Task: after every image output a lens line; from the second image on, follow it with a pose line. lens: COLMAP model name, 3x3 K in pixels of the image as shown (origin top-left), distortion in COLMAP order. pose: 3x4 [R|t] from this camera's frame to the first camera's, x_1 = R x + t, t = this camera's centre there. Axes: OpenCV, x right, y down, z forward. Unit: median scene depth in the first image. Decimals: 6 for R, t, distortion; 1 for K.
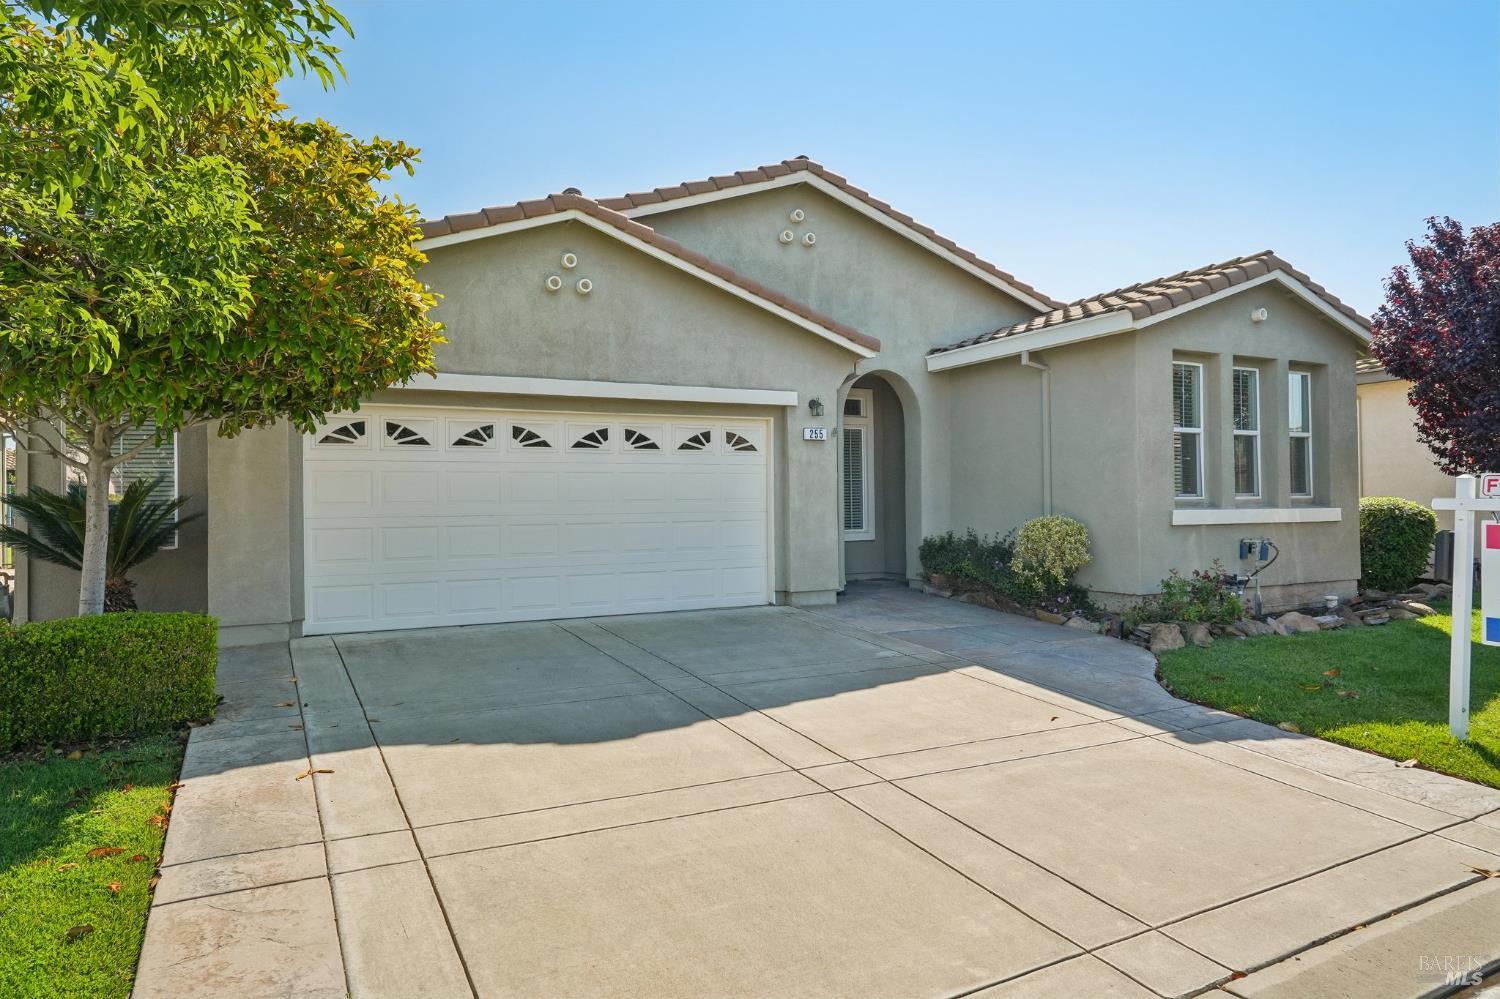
lens RADIAL K [[998.0, 0, 750.0], [0, 998.0, 499.5], [0, 0, 1]] dist [-0.000907, 0.000593]
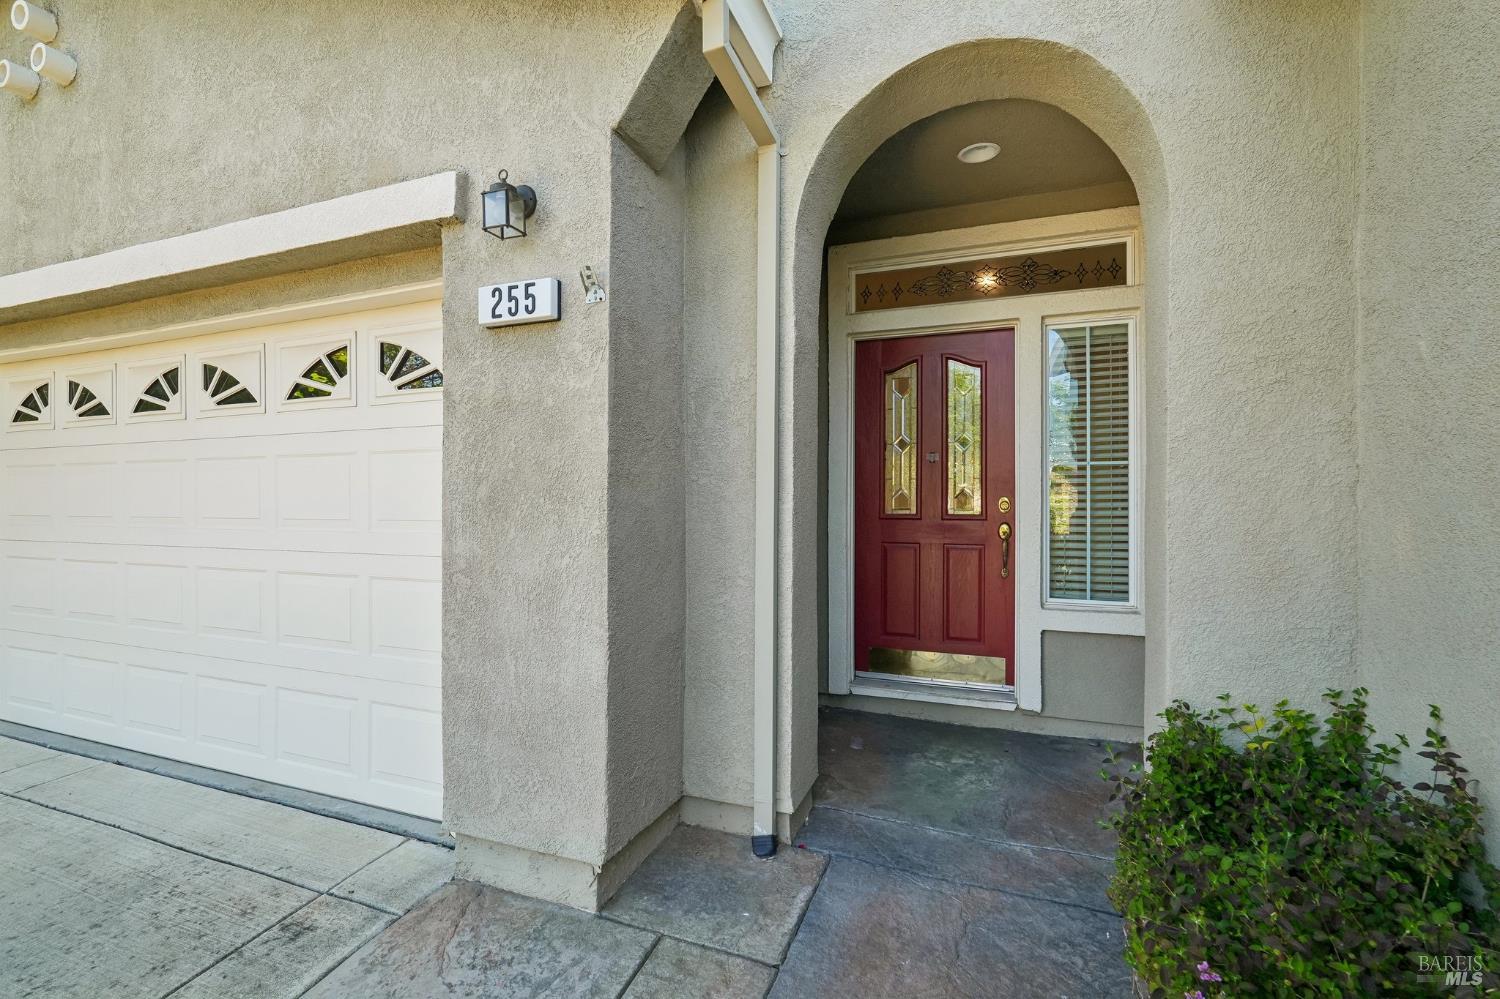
lens RADIAL K [[675.8, 0, 750.0], [0, 675.8, 499.5], [0, 0, 1]] dist [-0.008299, 0.001408]
pose [[0.643027, 0.011066, -0.765763, 0.261496], [-0.000363, 0.999900, 0.014146, -0.012072], [0.765843, -0.008818, 0.642967, 0.941031]]
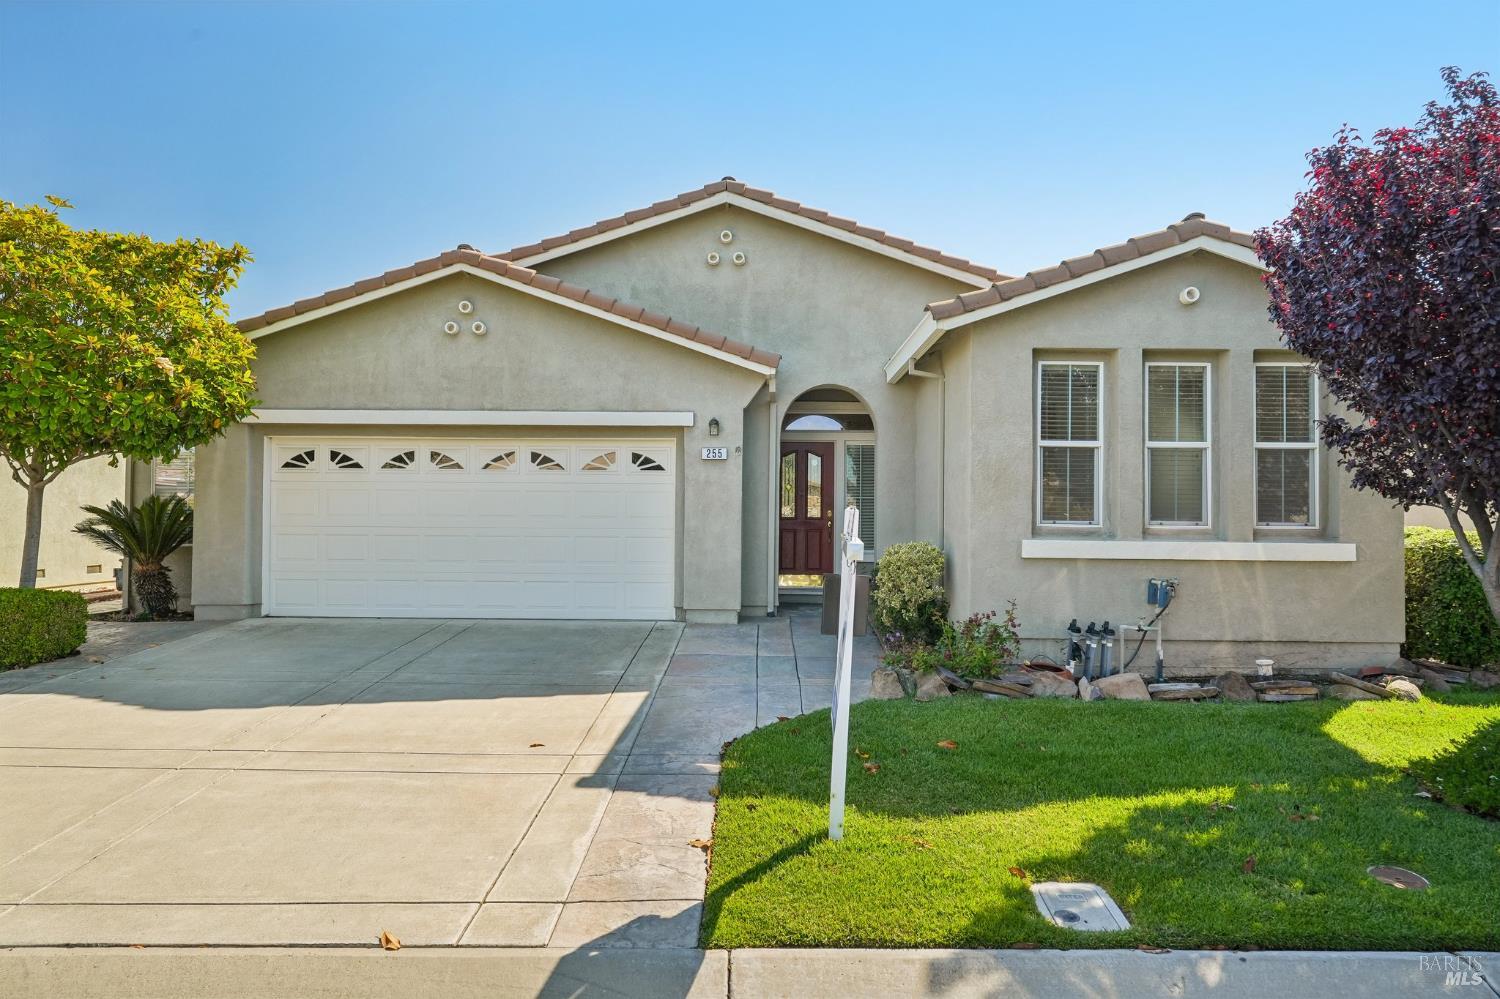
lens RADIAL K [[998.0, 0, 750.0], [0, 998.0, 499.5], [0, 0, 1]] dist [-0.000907, 0.000593]
pose [[0.870052, 0.010339, -0.492851, 0.601869], [-0.015349, 0.999863, -0.006121, -0.013865], [0.492720, 0.012890, 0.870092, 0.146282]]
